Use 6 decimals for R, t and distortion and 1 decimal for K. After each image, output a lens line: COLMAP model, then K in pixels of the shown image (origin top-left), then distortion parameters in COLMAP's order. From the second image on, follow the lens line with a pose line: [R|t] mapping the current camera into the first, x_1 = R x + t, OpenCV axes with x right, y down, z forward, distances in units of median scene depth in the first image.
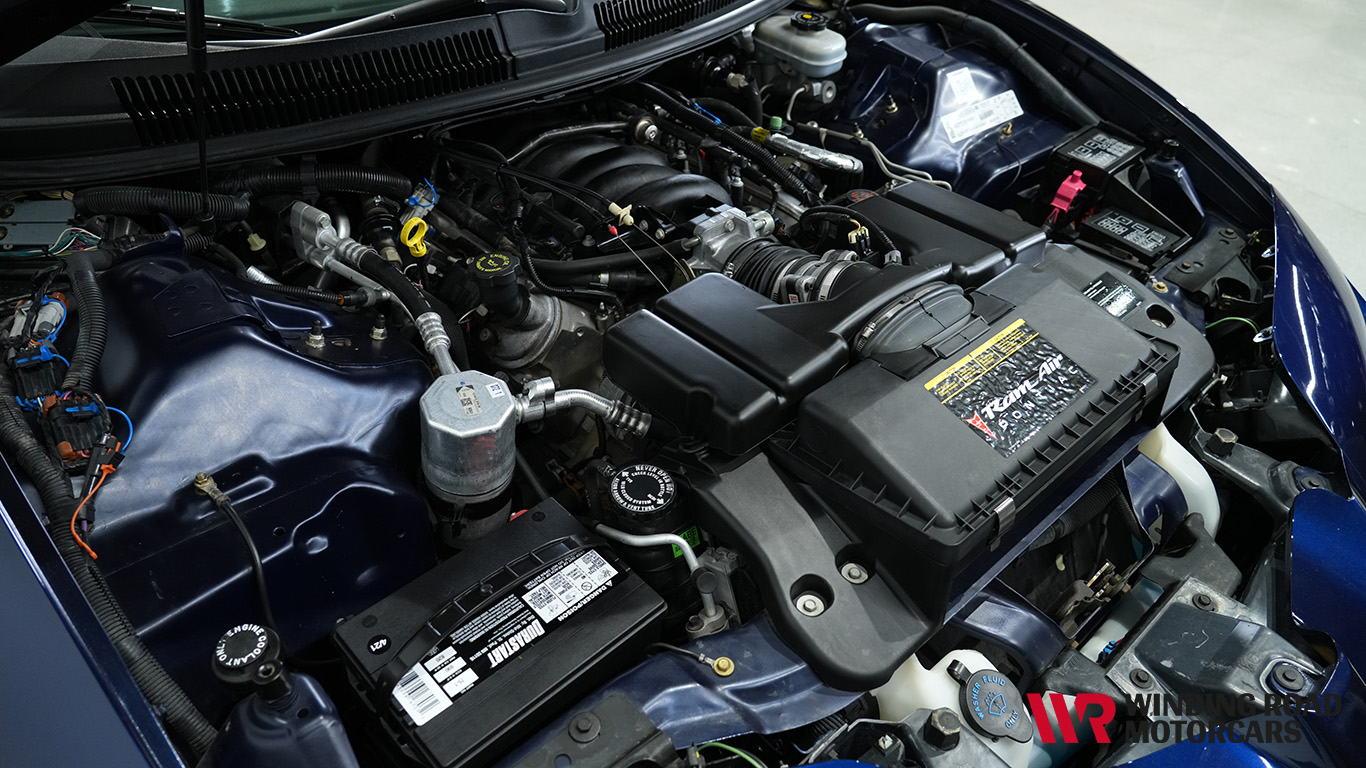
lens RADIAL K [[925.2, 0, 683.0], [0, 925.2, 384.0], [0, 0, 1]] dist [0.007281, 0.004134]
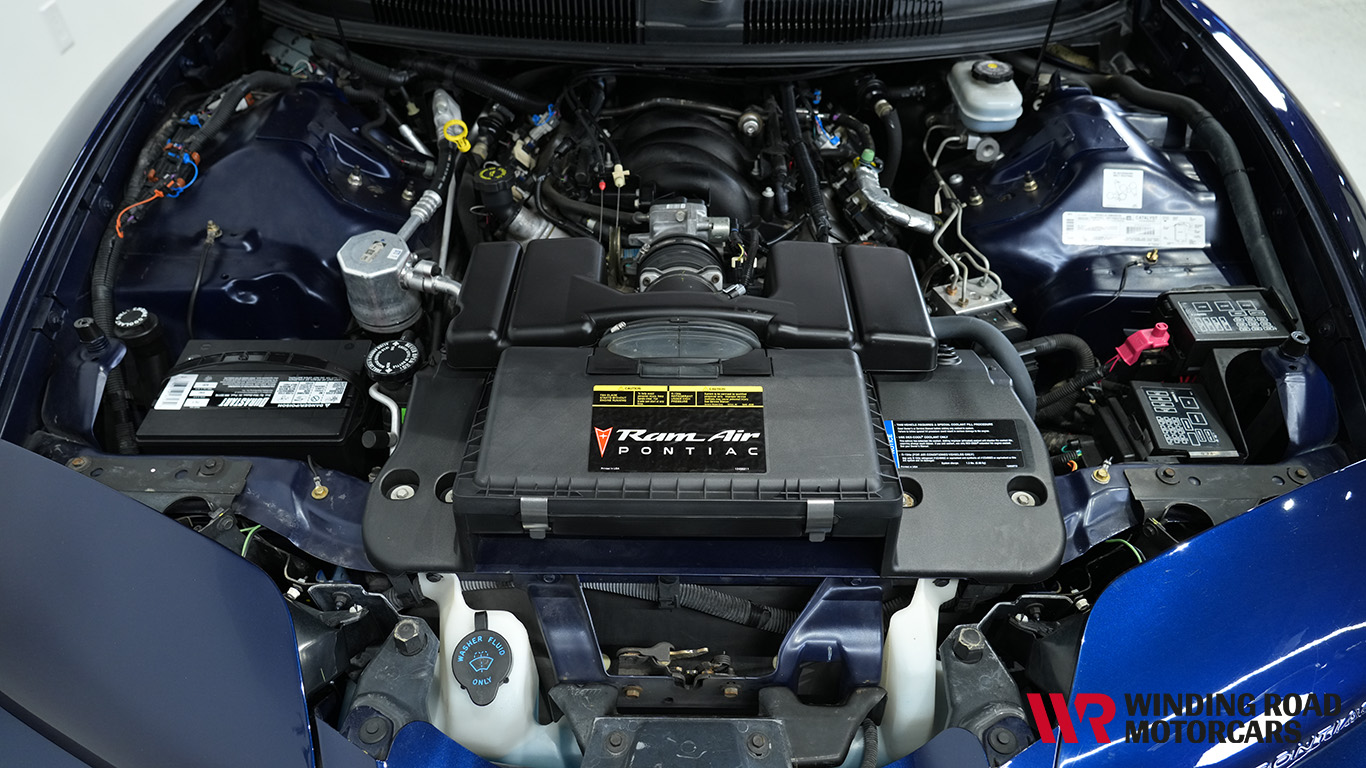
lens RADIAL K [[925.2, 0, 683.0], [0, 925.2, 384.0], [0, 0, 1]] dist [0.007281, 0.004134]
pose [[0.725649, 0.428945, -0.537996, 0.853798], [-0.419249, 0.895627, 0.148602, -0.189004], [0.545586, 0.117722, 0.829746, 0.162069]]
